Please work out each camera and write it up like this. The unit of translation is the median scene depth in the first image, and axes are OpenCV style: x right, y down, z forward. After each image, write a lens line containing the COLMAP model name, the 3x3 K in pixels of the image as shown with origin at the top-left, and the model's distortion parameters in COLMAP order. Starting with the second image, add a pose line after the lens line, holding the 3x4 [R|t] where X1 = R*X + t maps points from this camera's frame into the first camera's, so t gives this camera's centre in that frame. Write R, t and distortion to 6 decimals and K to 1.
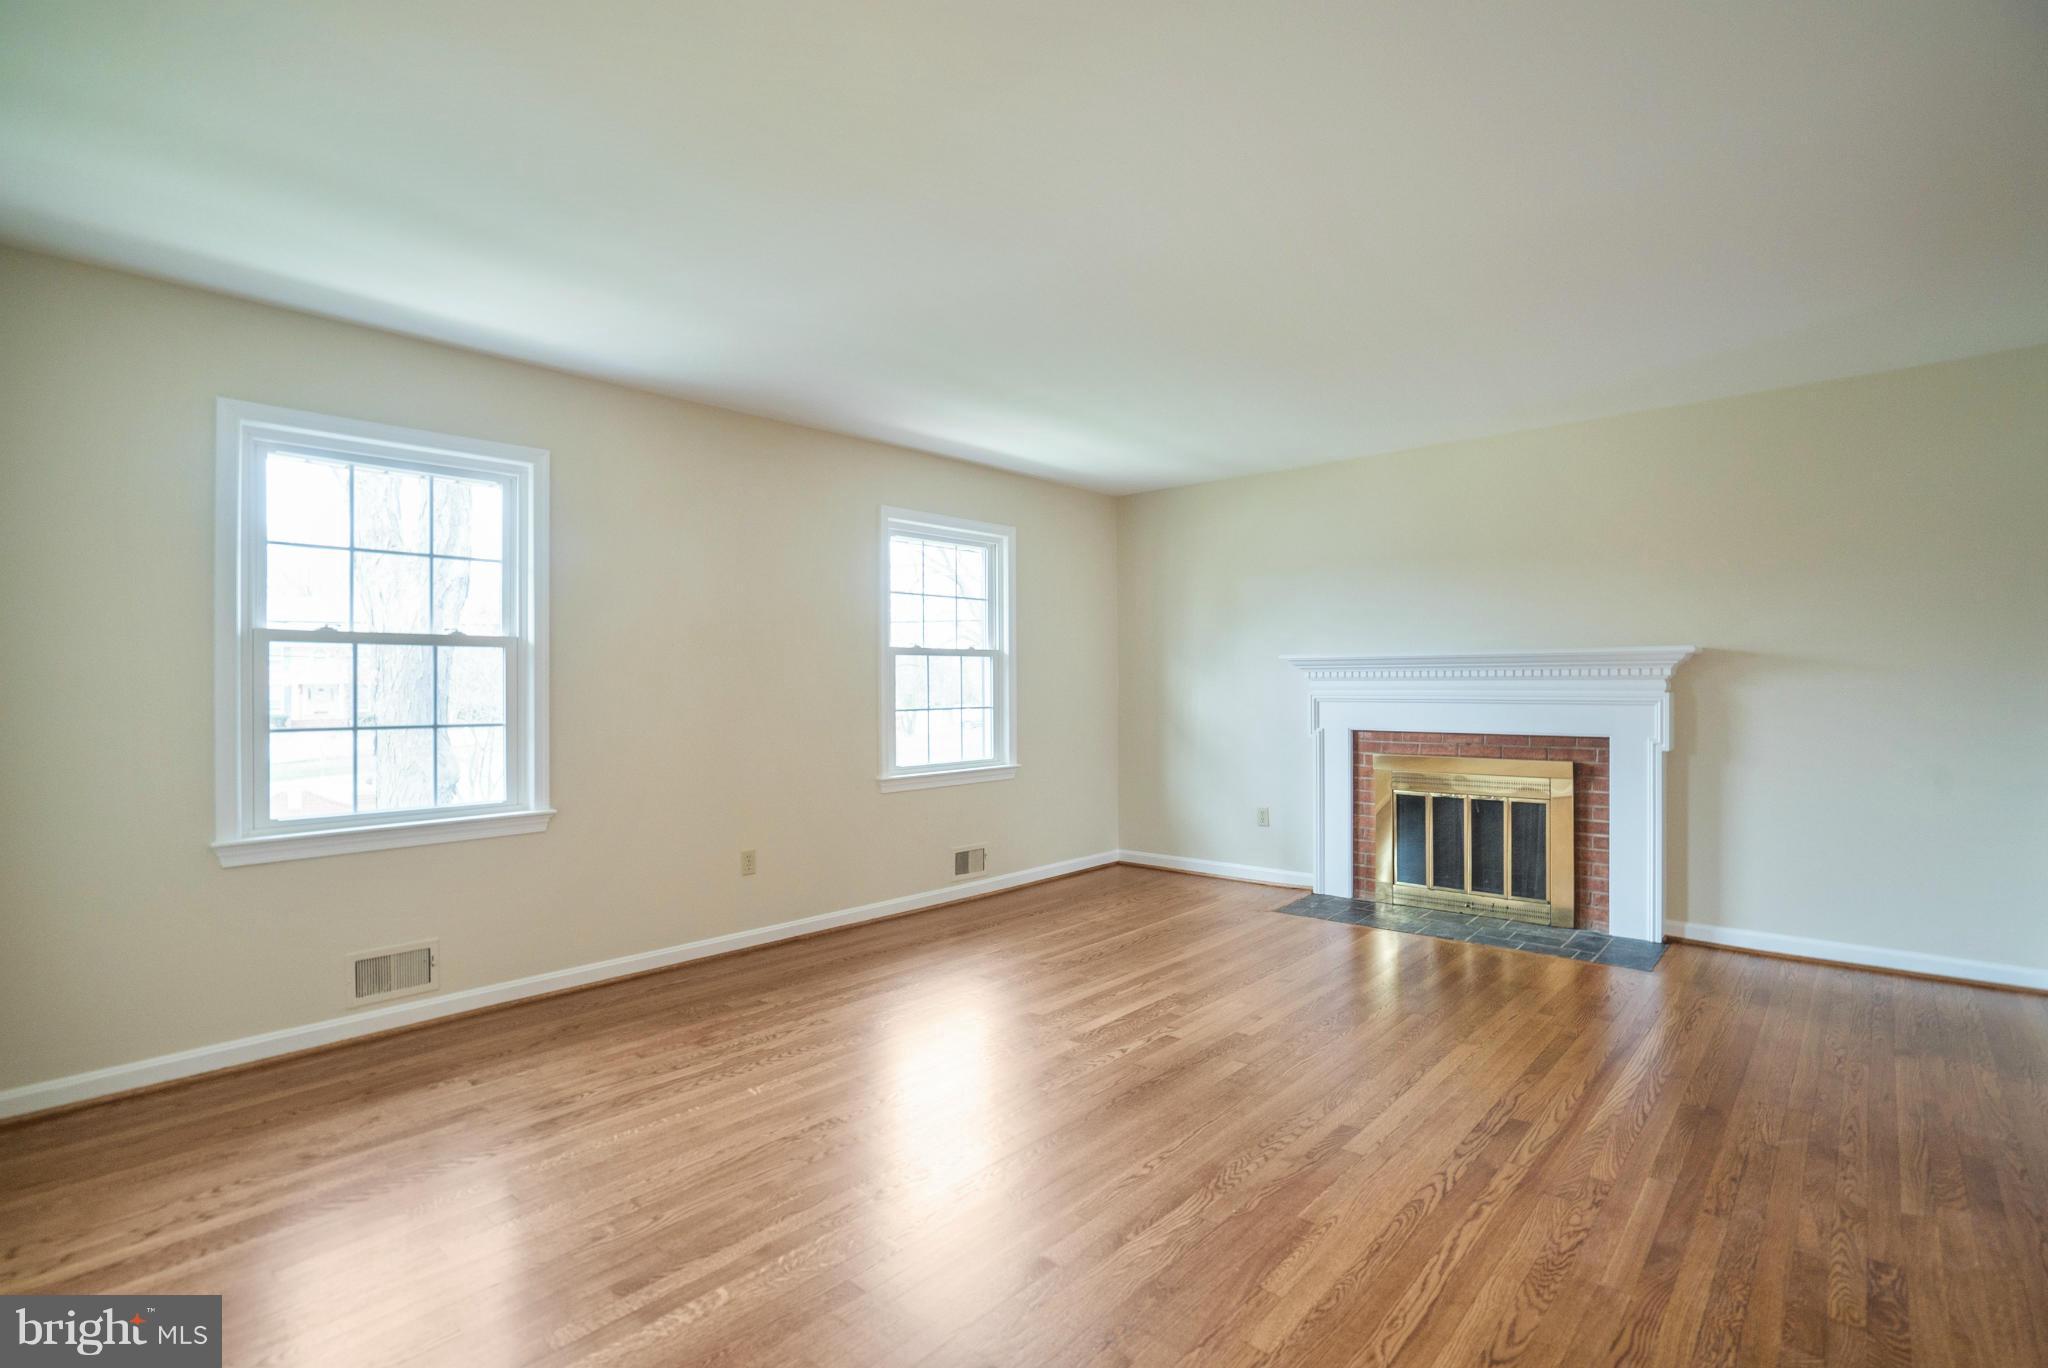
lens RADIAL K [[1004.8, 0, 1024.0], [0, 1004.8, 684.0], [0, 0, 1]] dist [-0.001239, 0.000244]
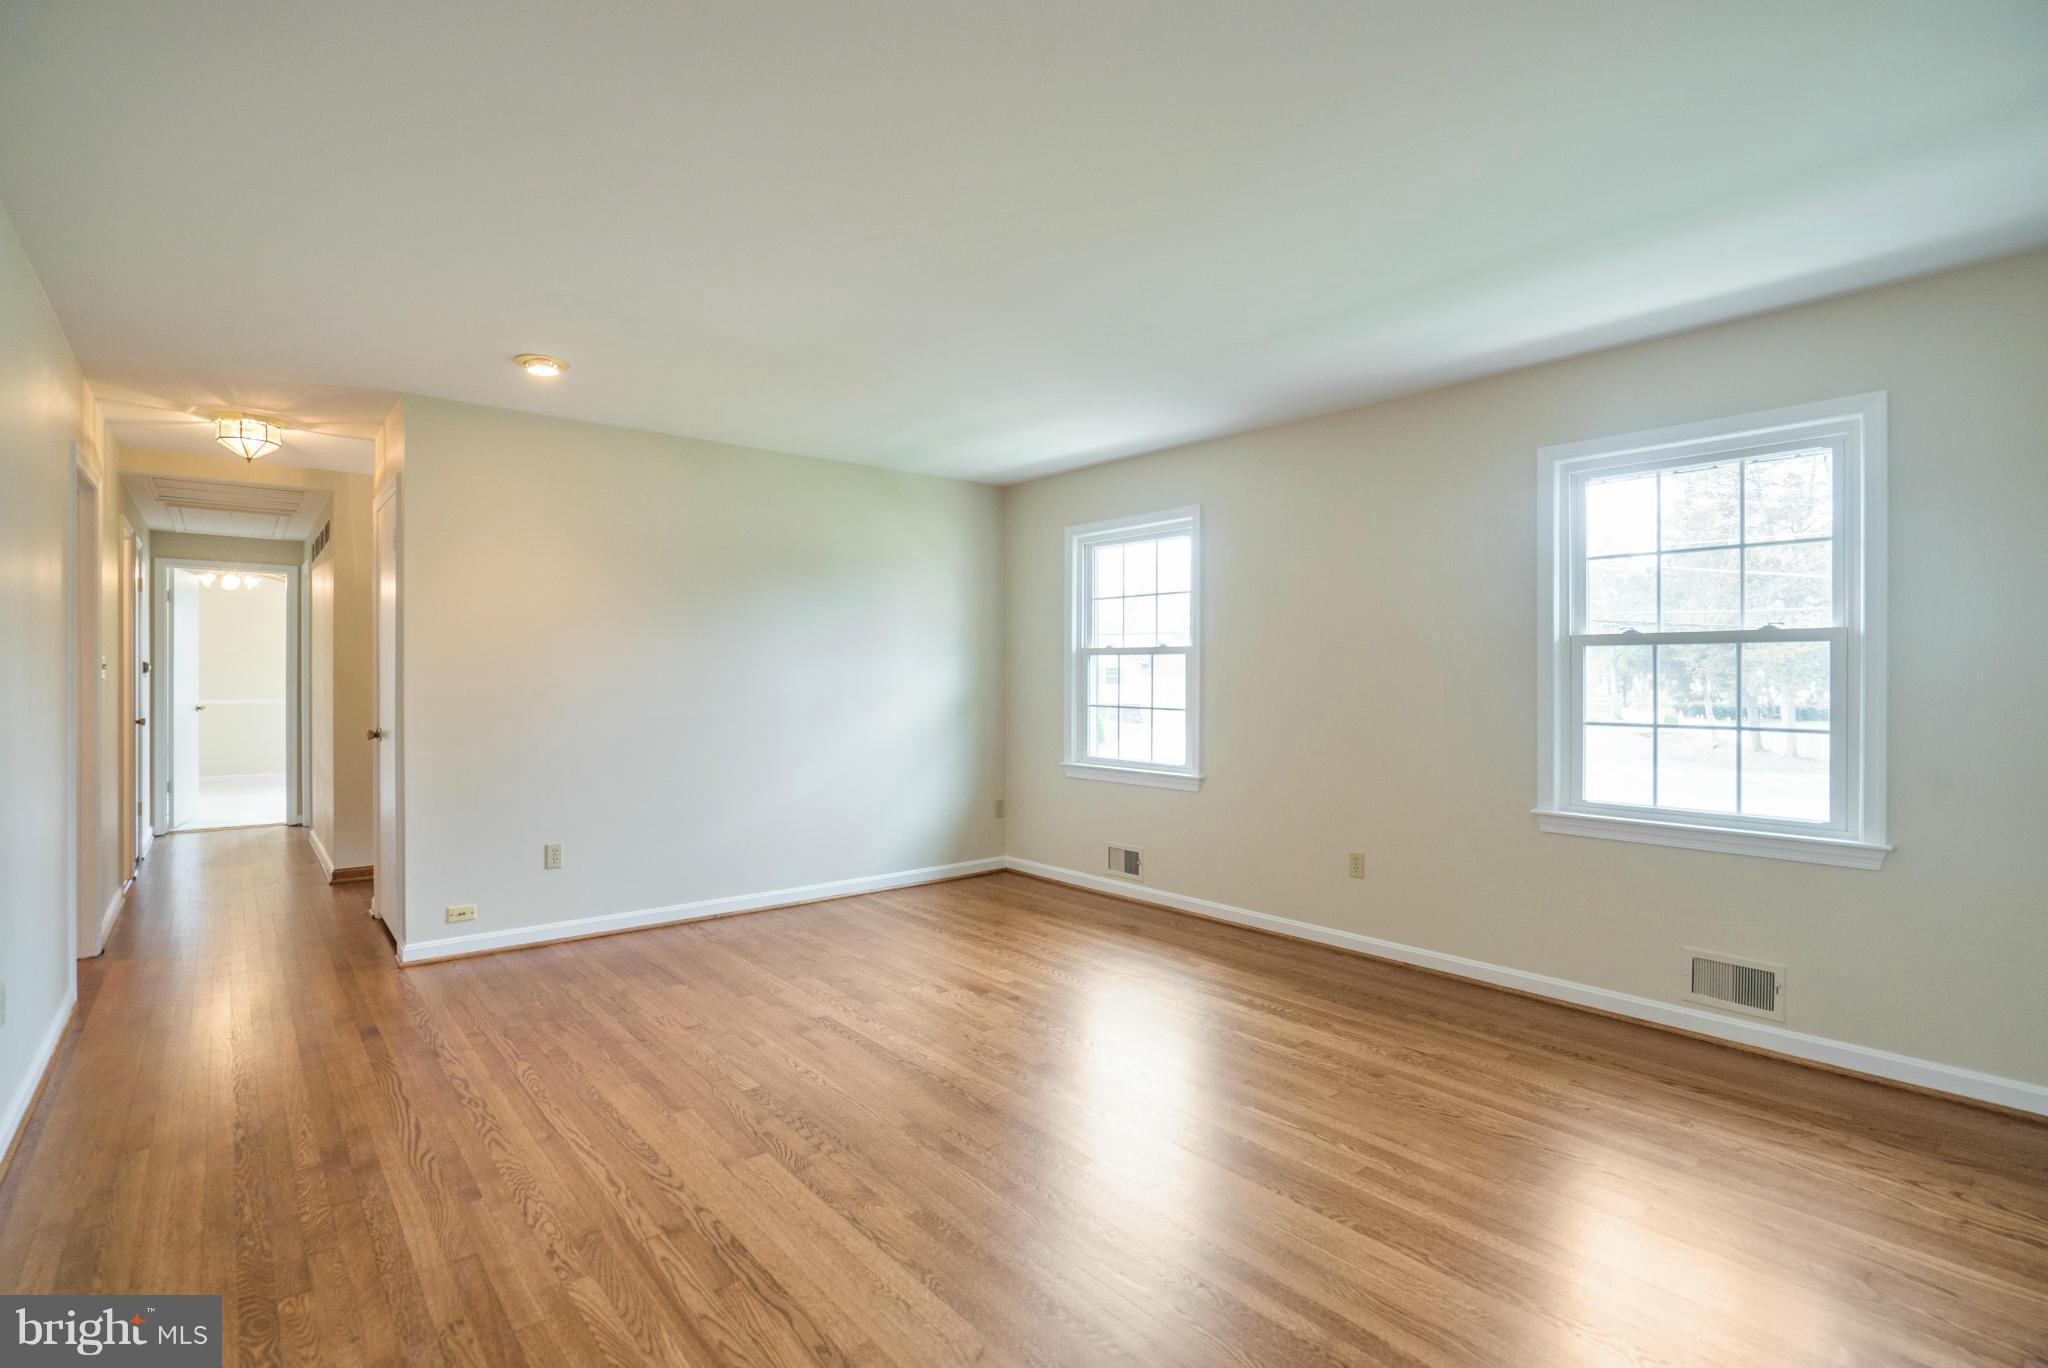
lens RADIAL K [[1006.9, 0, 1018.6], [0, 1006.9, 671.2], [0, 0, 1]] dist [-0.028208, 0.001681]
pose [[-0.162897, -0.004133, -0.986634, 0.613068], [-0.008557, 0.999960, -0.002776, -0.004839], [0.986606, 0.007990, -0.162926, 0.686663]]
